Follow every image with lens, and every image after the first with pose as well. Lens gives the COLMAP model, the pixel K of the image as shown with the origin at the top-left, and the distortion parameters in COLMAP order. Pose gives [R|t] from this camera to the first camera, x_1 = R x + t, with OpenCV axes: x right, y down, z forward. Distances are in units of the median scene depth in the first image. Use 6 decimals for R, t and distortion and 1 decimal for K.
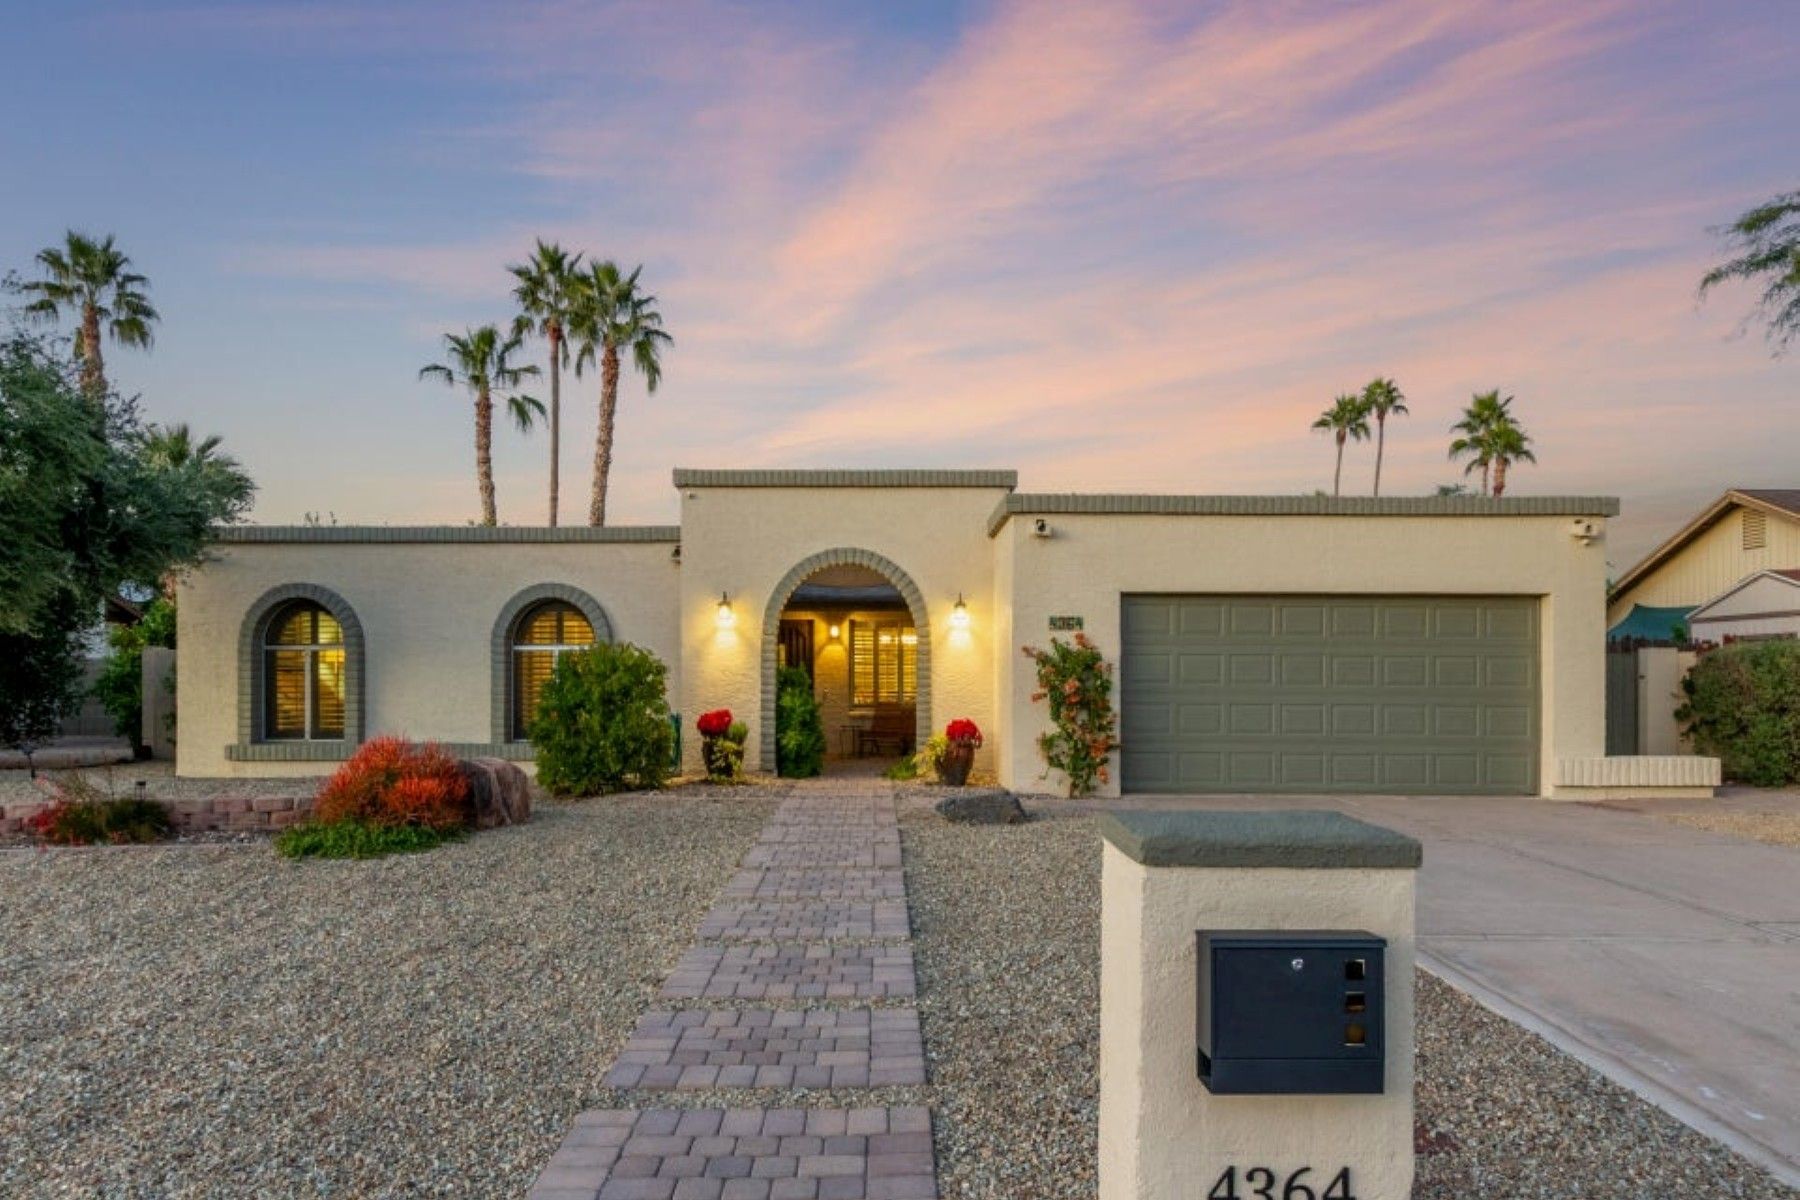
lens RADIAL K [[825.9, 0, 899.1], [0, 825.9, 610.9], [0, 0, 1]] dist [0.013596, -0.000929]
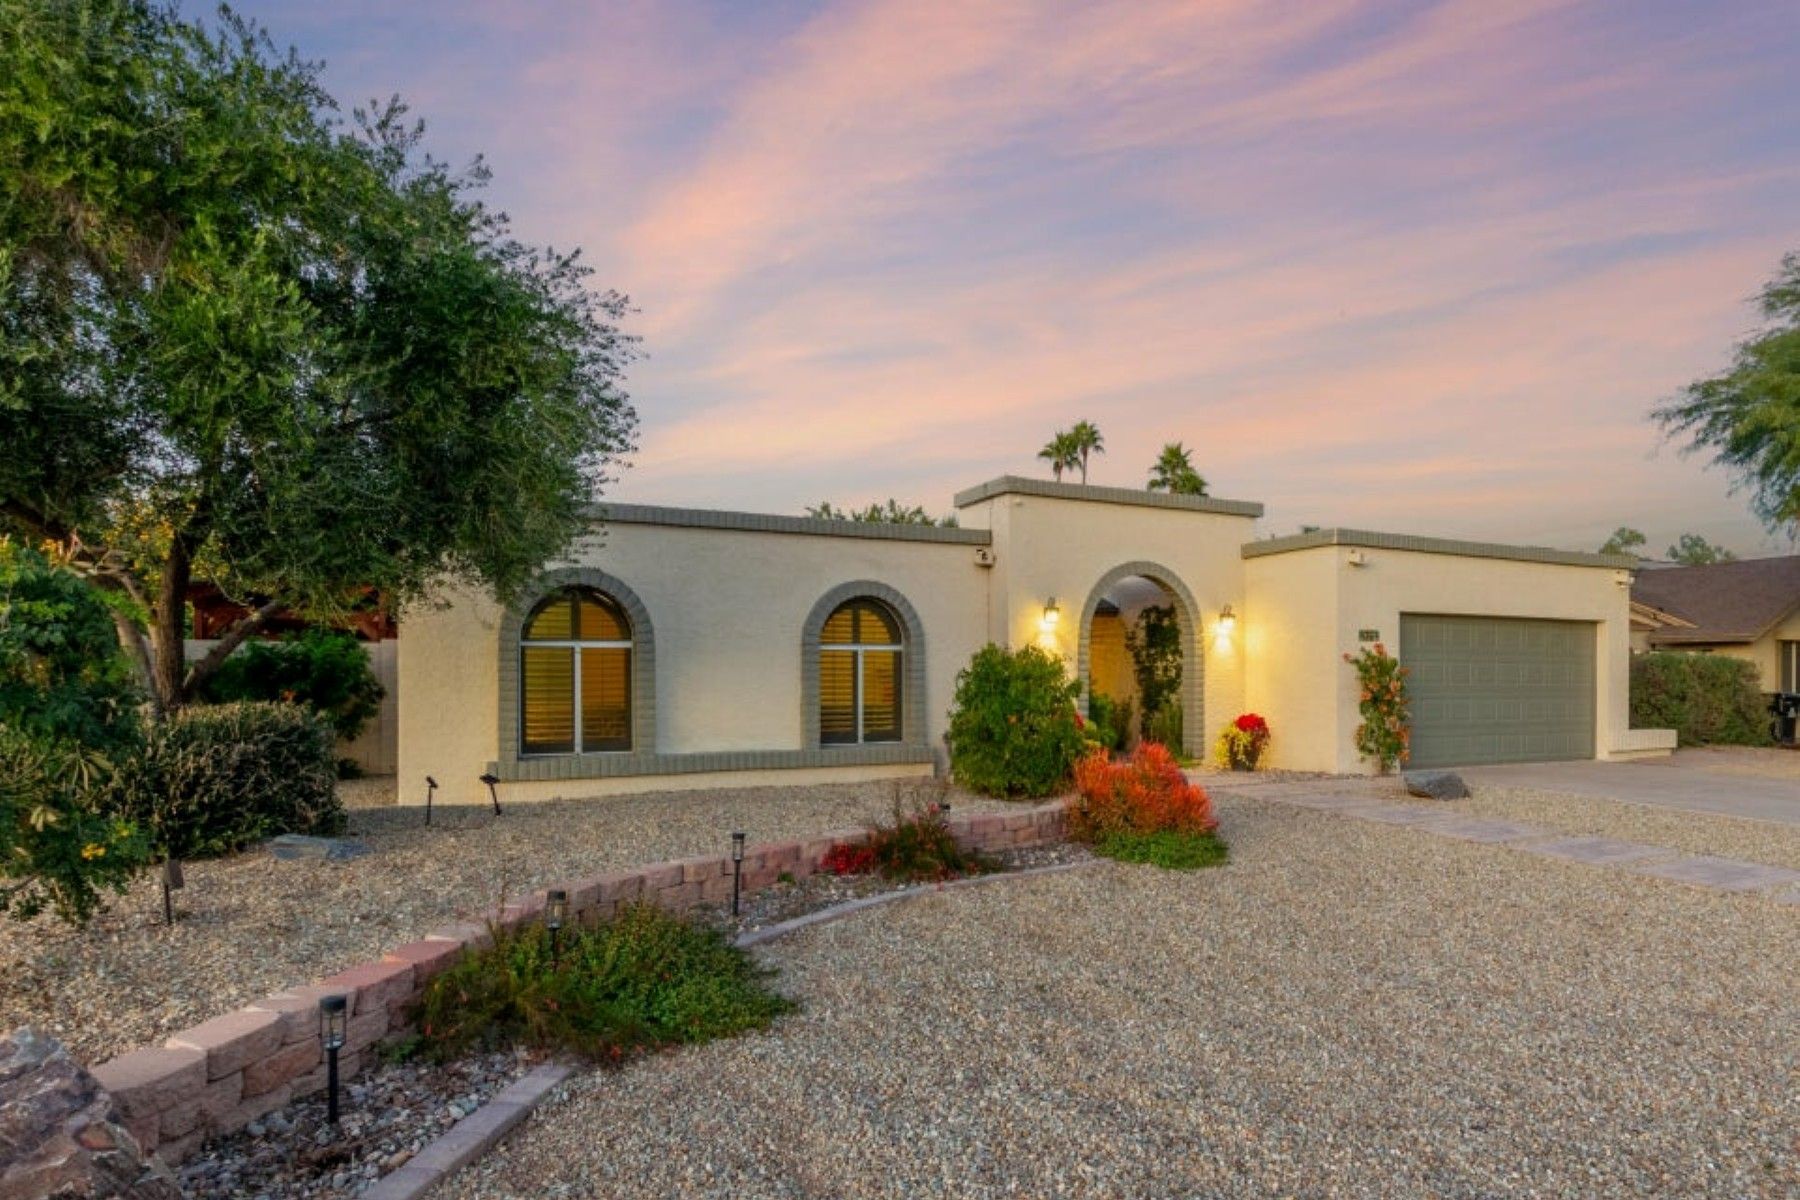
lens RADIAL K [[825.9, 0, 895.0], [0, 825.9, 594.7], [0, 0, 1]] dist [0.013596, -0.000929]
pose [[0.920966, 0.036254, 0.387952, -0.762223], [-0.031255, 0.999327, -0.019190, 0.000288], [-0.388386, 0.005548, 0.921480, 0.103568]]
